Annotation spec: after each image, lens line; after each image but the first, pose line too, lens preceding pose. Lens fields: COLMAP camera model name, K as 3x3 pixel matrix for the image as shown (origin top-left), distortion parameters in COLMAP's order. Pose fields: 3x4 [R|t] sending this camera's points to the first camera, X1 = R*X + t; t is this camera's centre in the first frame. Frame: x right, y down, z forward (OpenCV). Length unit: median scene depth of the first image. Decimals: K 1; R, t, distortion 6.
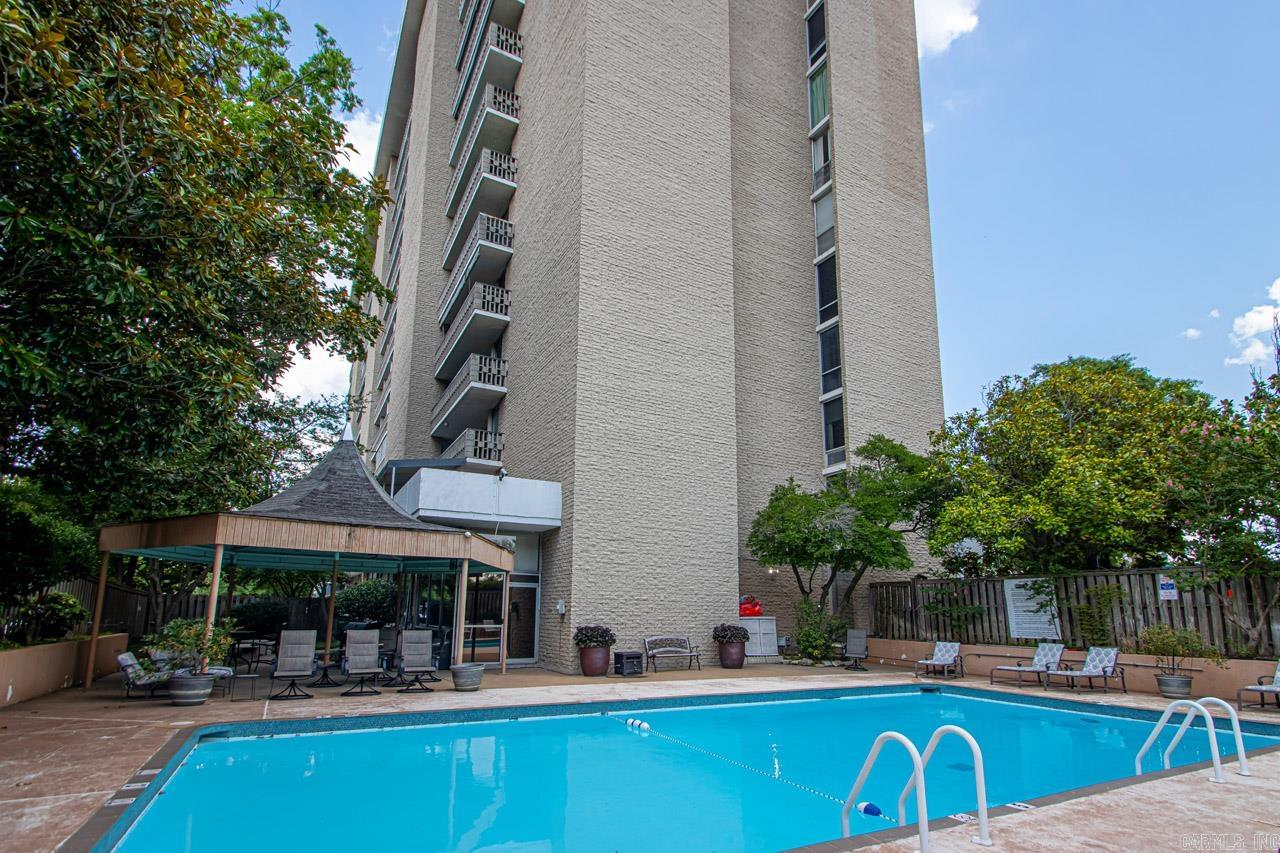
lens RADIAL K [[595.6, 0, 630.6], [0, 595.6, 508.6], [0, 0, 1]] dist [0.005369, -0.008410]
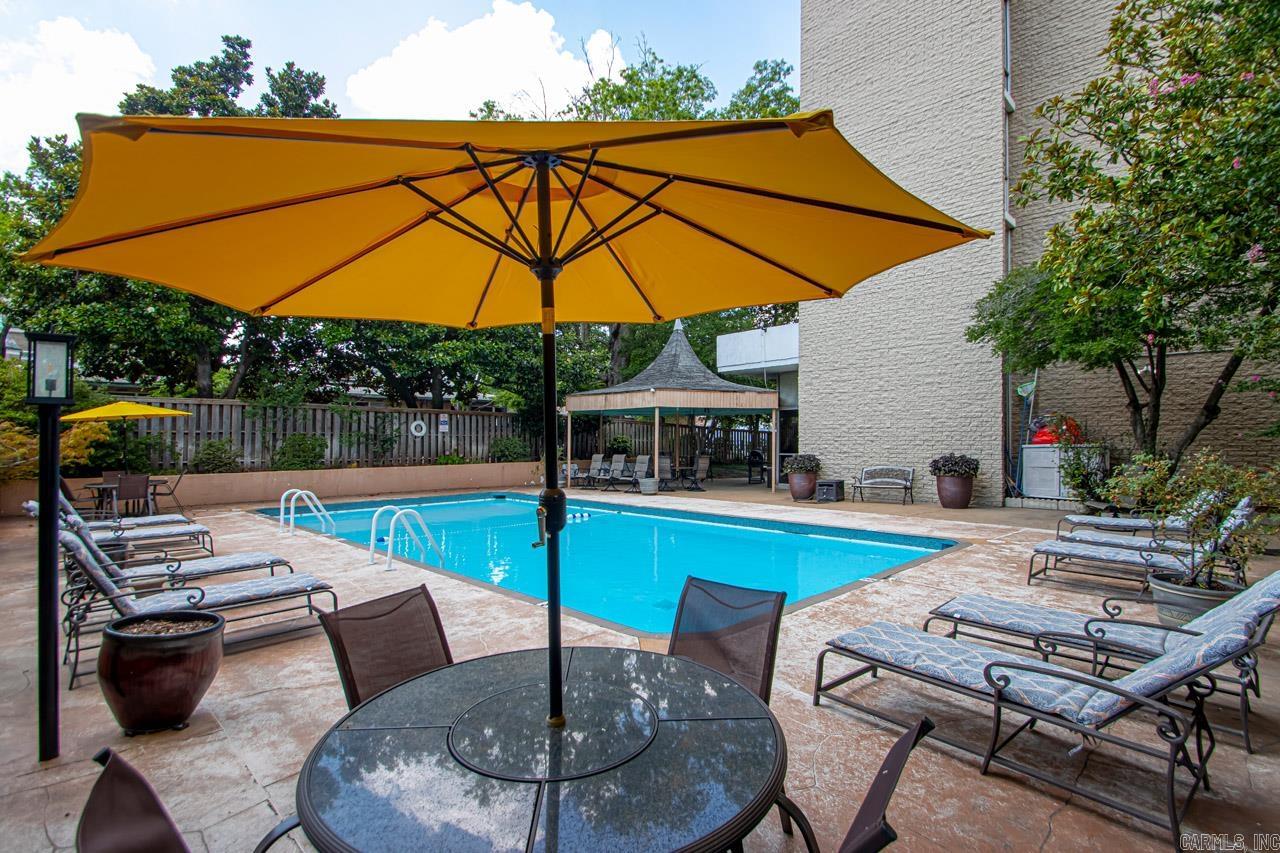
lens RADIAL K [[574.0, 0, 641.5], [0, 574.0, 425.8], [0, 0, 1]] dist [-0.004142, -0.000511]
pose [[0.334728, -0.041524, -0.941399, 0.807637], [0.171713, 0.984990, 0.017609, 0.077589], [0.926537, -0.167545, 0.336834, 0.389741]]
